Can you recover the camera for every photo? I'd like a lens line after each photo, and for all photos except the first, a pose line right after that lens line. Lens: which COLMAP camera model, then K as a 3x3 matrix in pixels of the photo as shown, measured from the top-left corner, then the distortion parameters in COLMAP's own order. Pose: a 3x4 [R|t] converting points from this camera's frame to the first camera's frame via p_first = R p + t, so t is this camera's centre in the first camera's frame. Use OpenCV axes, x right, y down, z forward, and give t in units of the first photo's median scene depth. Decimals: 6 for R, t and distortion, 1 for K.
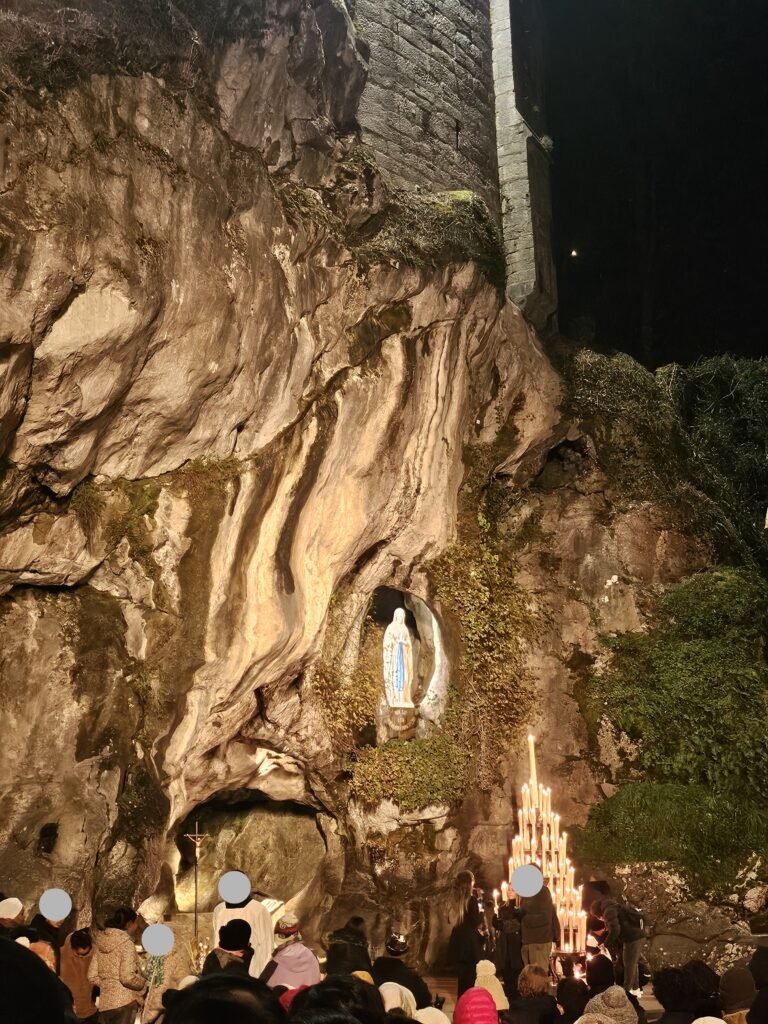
lens RADIAL K [[1417.9, 0, 384.0], [0, 1417.9, 512.0], [0, 0, 1]] dist [0.105961, -0.061644]
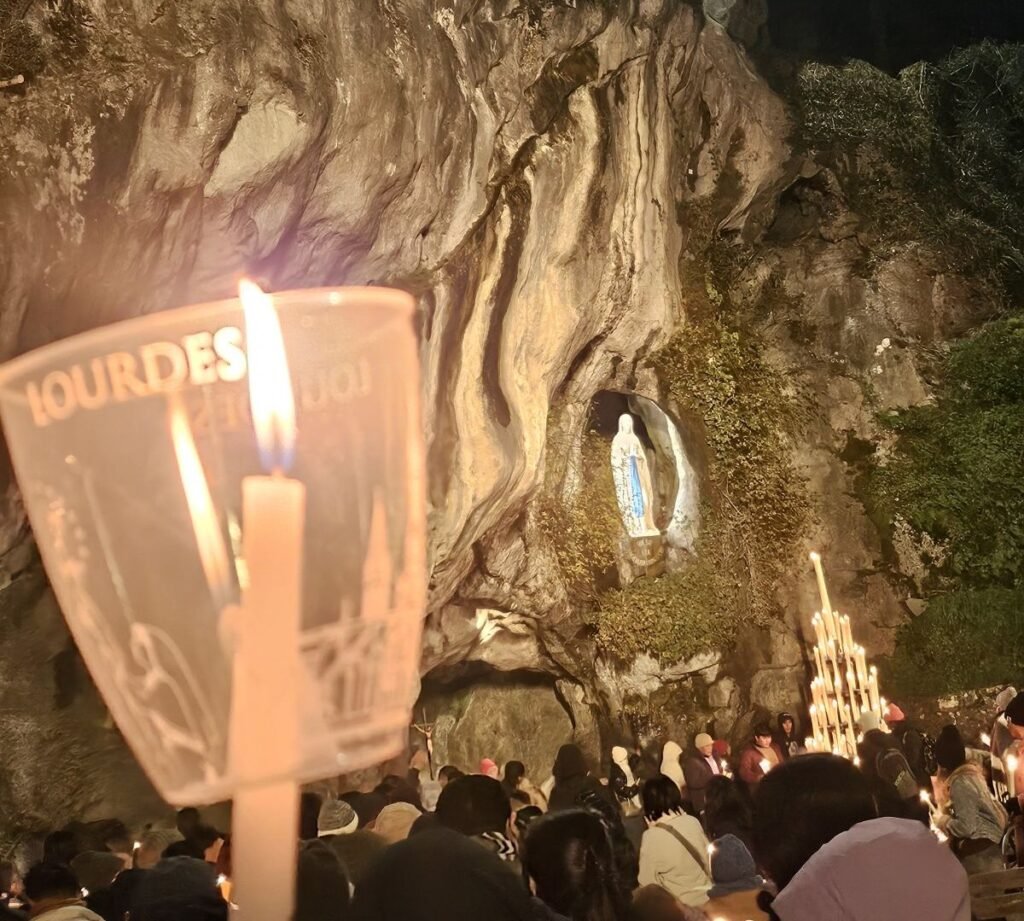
lens RADIAL K [[1895.8, 0, 489.7], [0, 1895.8, 234.5], [0, 0, 1]] dist [0.093528, -0.166235]
pose [[0.990922, -0.131681, -0.027102, -0.025030], [0.131065, 0.991098, -0.023389, -0.020255], [0.029940, 0.019625, 0.999359, -0.090356]]
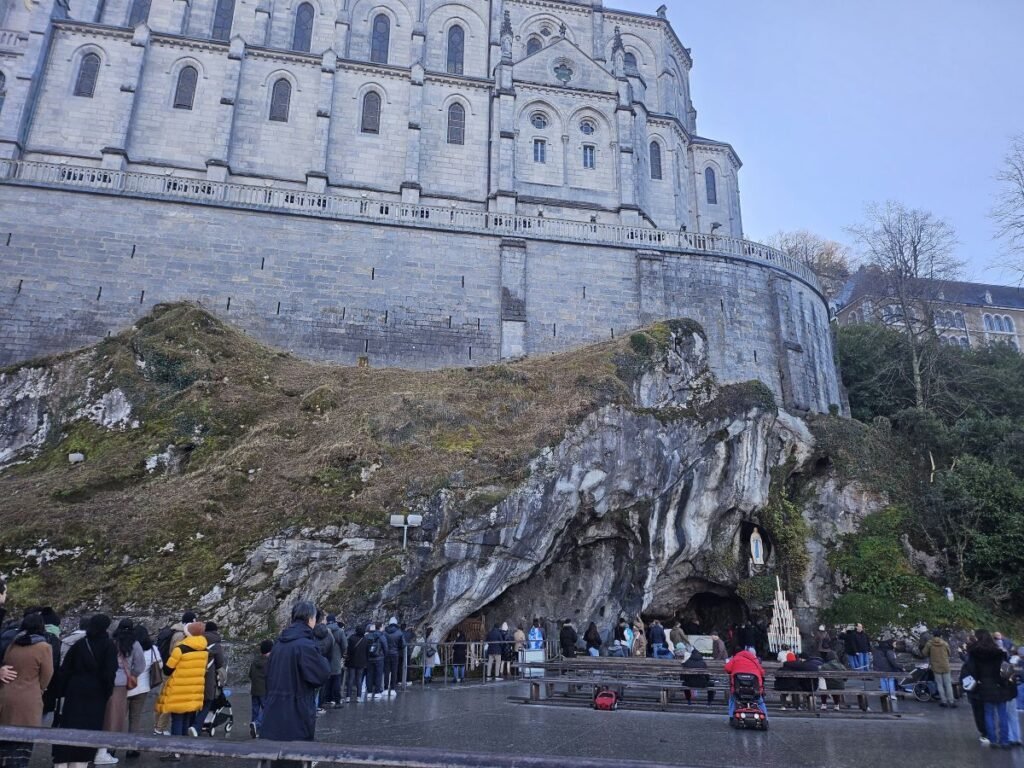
lens RADIAL K [[699.0, 0, 512.0], [0, 699.0, 384.0], [0, 0, 1]] dist [0.029713, -0.000795]
pose [[0.851926, -0.137136, -0.505387, 0.377908], [0.100015, 0.989945, -0.100026, -0.133892], [0.514023, 0.034669, 0.857076, -0.485498]]
